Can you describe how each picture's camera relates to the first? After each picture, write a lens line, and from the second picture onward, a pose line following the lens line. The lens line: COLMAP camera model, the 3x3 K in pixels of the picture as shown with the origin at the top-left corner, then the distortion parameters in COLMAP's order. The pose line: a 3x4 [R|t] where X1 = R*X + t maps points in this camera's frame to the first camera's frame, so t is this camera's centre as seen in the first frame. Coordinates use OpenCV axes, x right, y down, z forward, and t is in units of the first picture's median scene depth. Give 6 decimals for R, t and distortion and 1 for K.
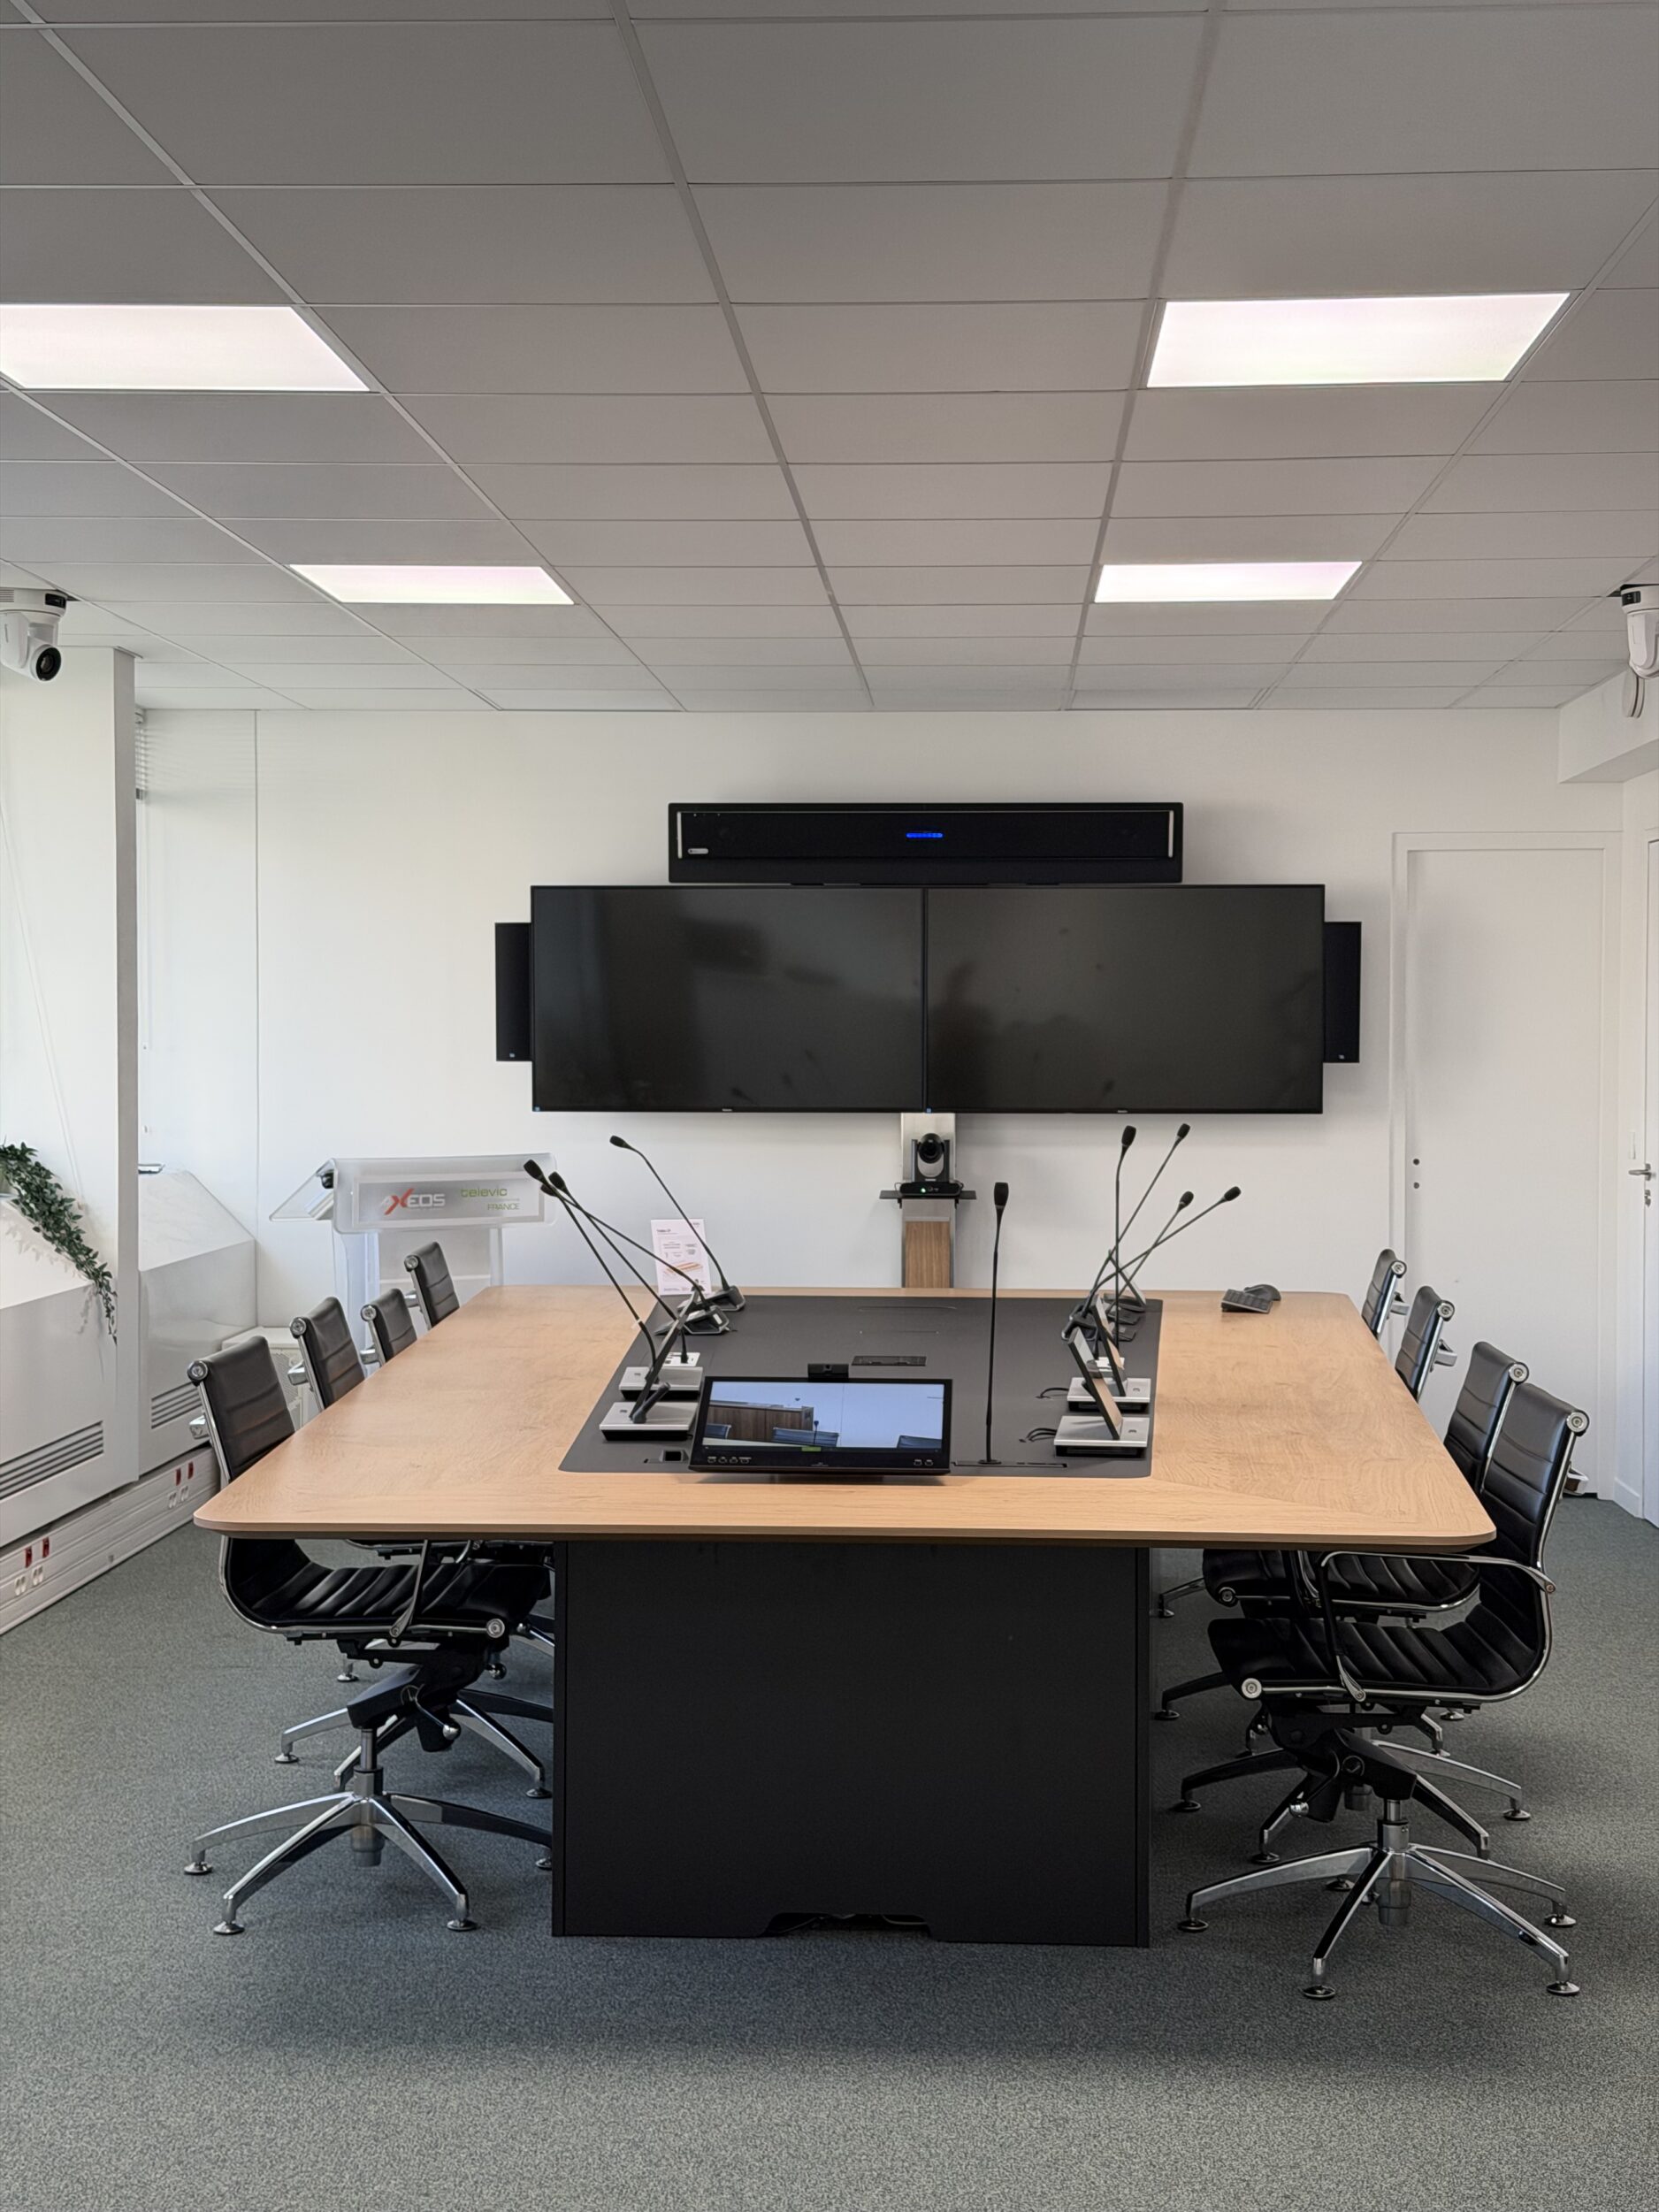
lens RADIAL K [[3160.5, 0, 788.9], [0, 3160.5, 1112.4], [0, 0, 1]] dist [0.153545, -0.054271]
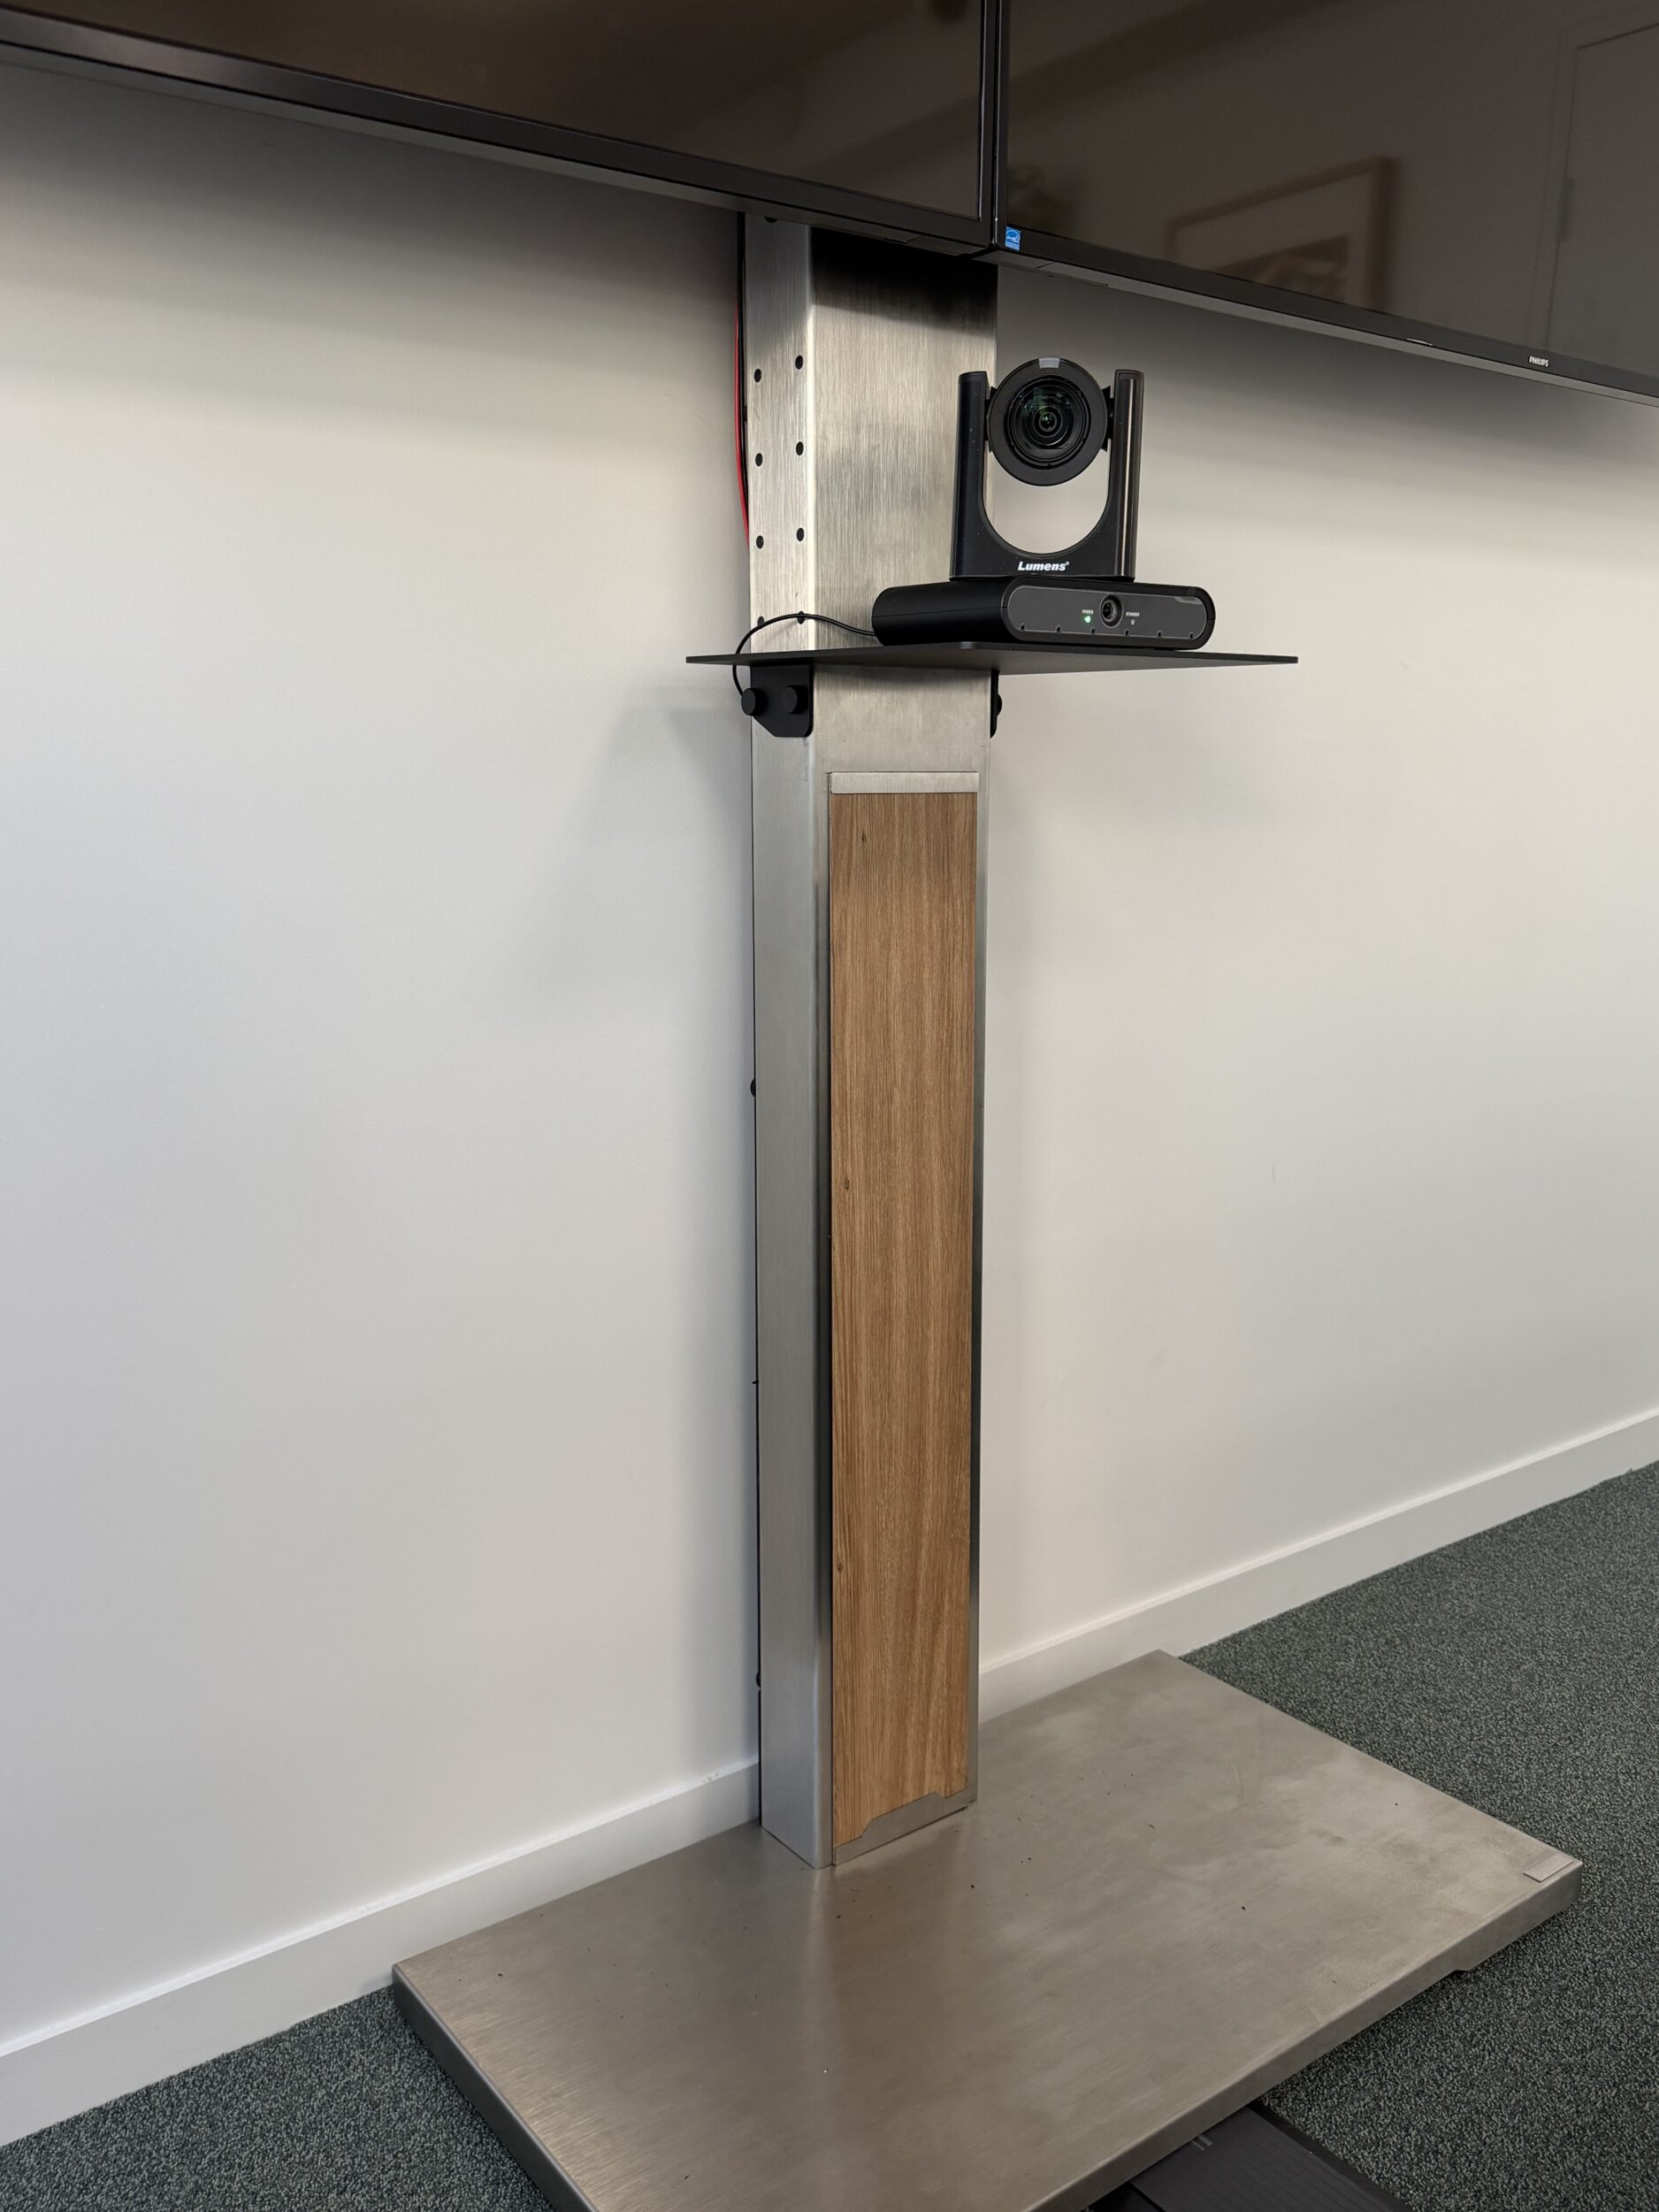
lens RADIAL K [[1827.0, 0, 829.5], [0, 1827.0, 1106.0], [0, 0, 1]] dist [0.179038, -0.322307]
pose [[0.766338, -0.120899, 0.630960, -0.079482], [0.021056, 0.986332, 0.163418, 0.059534], [-0.642093, -0.111948, 0.758409, 1.534812]]
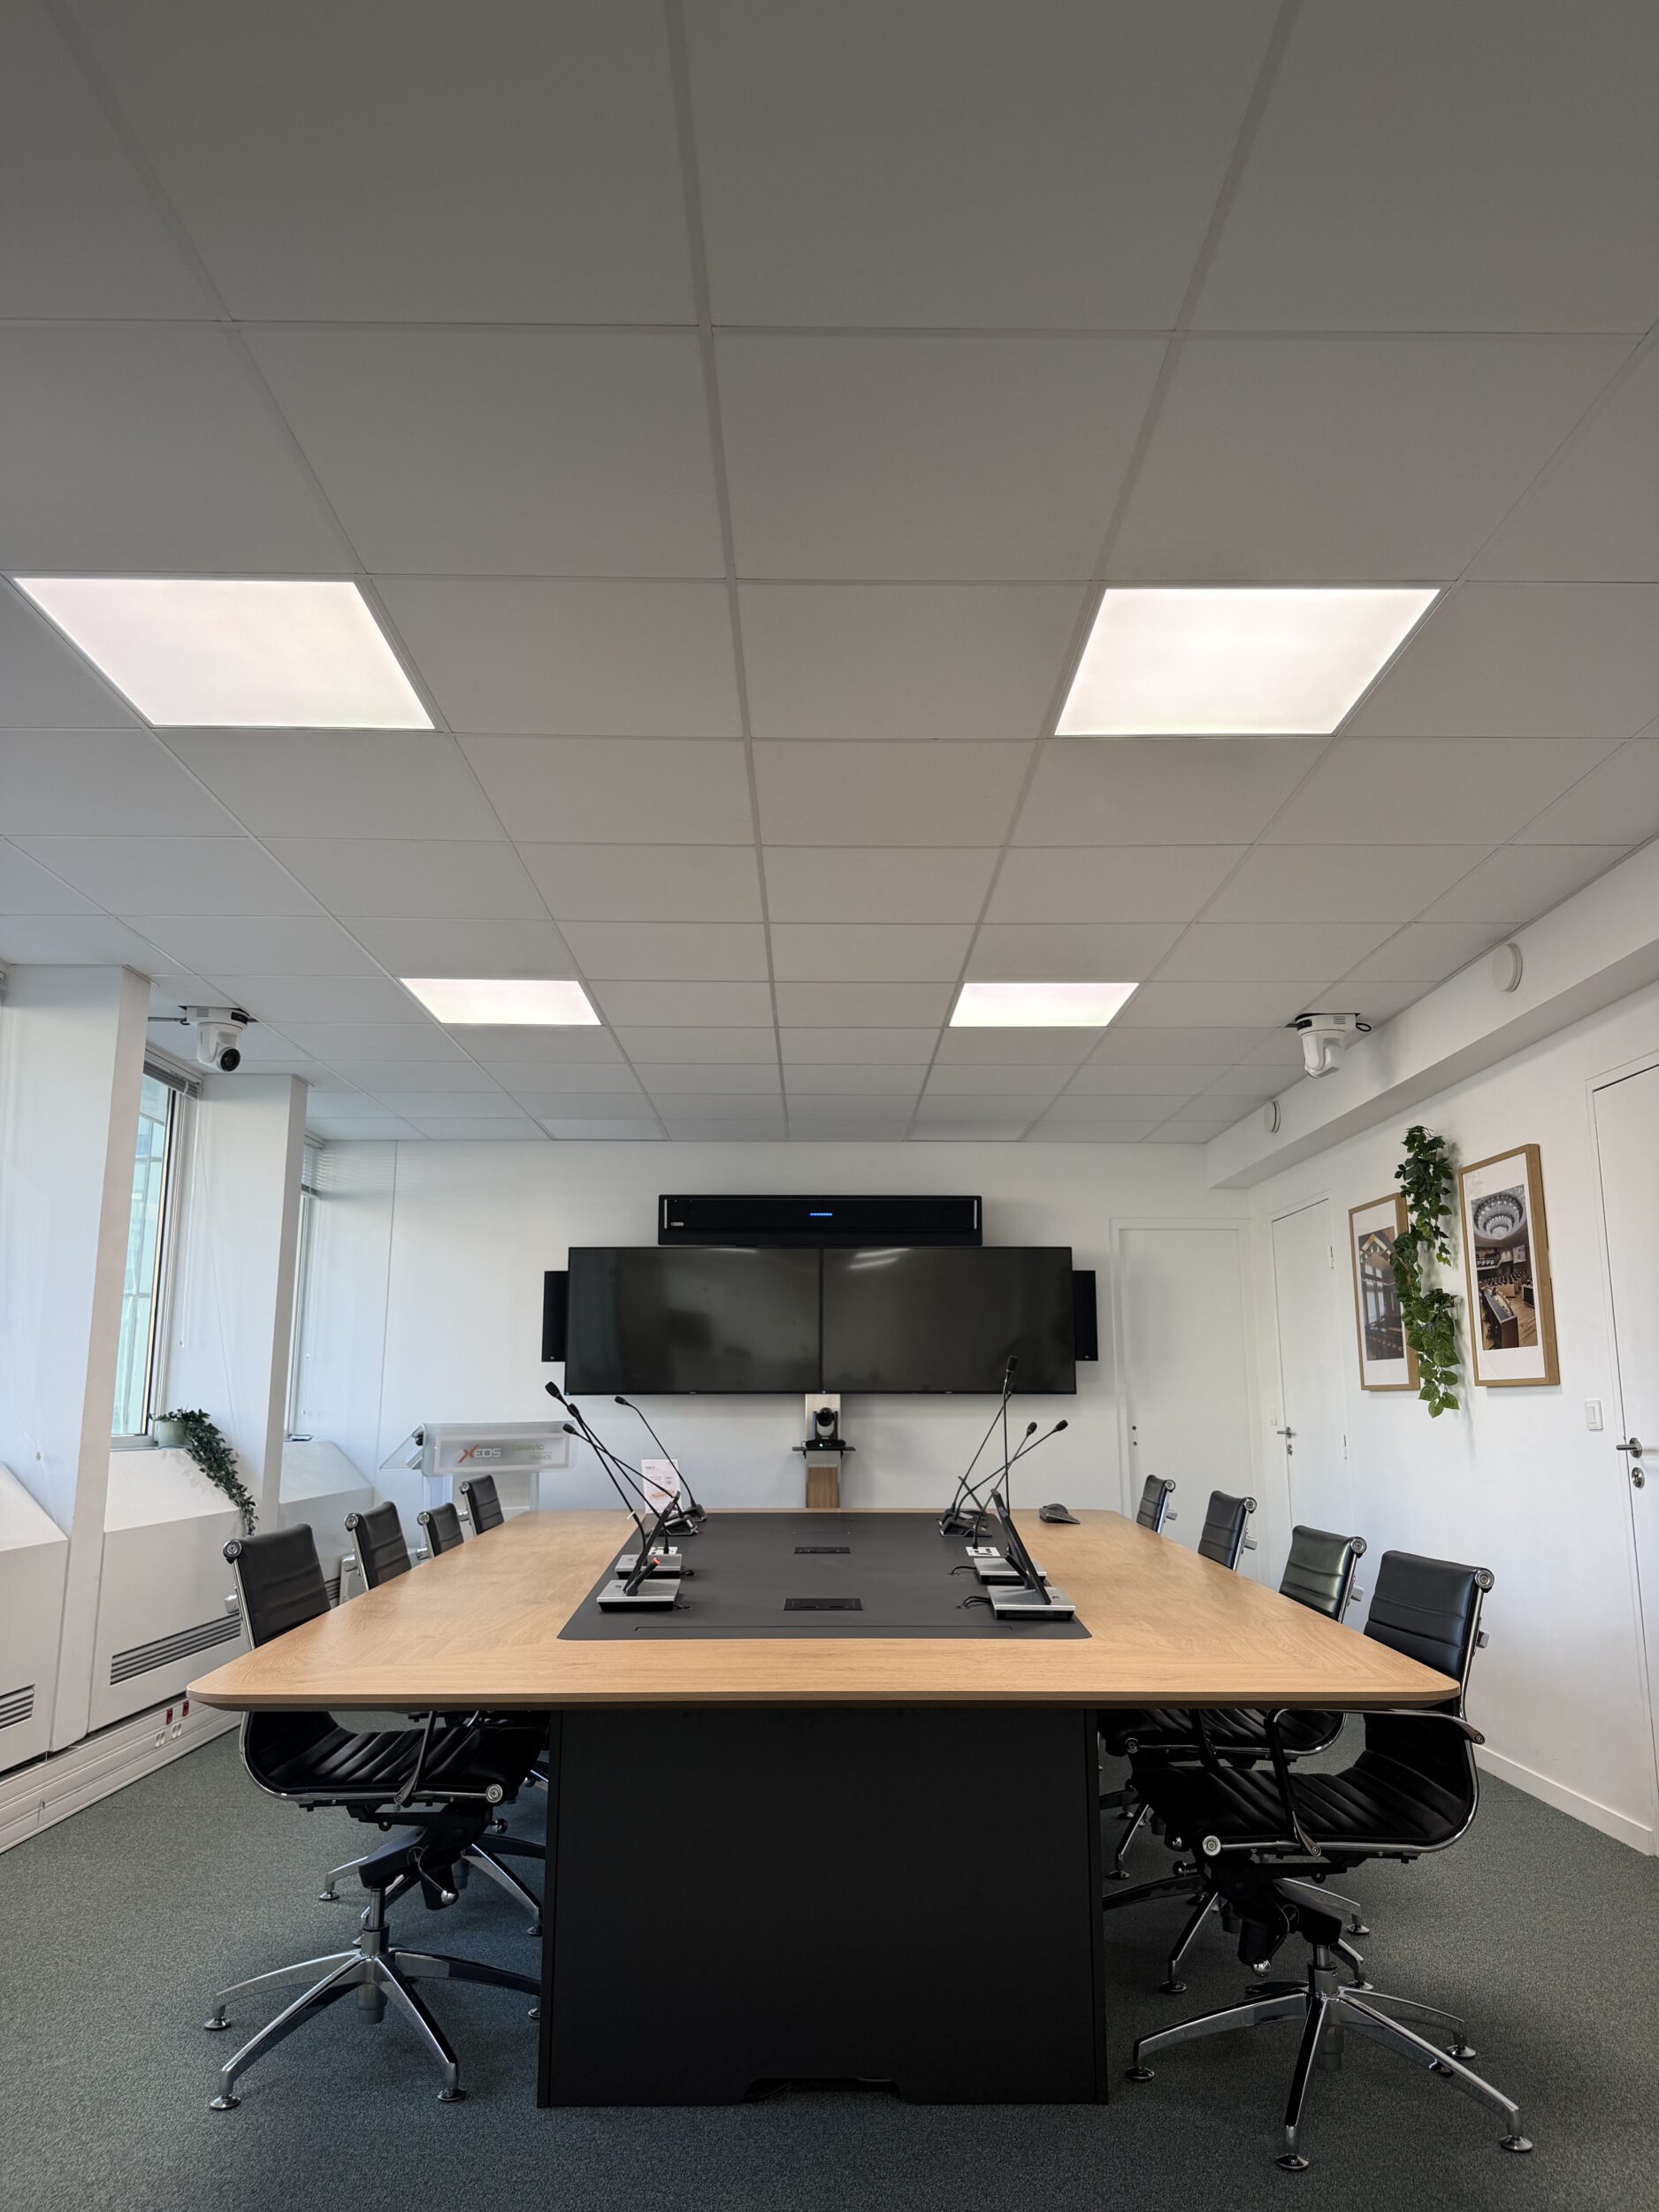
lens RADIAL K [[1575.9, 0, 829.5], [0, 1575.9, 1106.0], [0, 0, 1]] dist [0.070555, -0.095252]
pose [[0.997098, 0.012584, 0.075085, -0.020387], [0.003792, 0.976813, -0.214062, 0.046420], [-0.076038, 0.213725, 0.973930, 0.379913]]
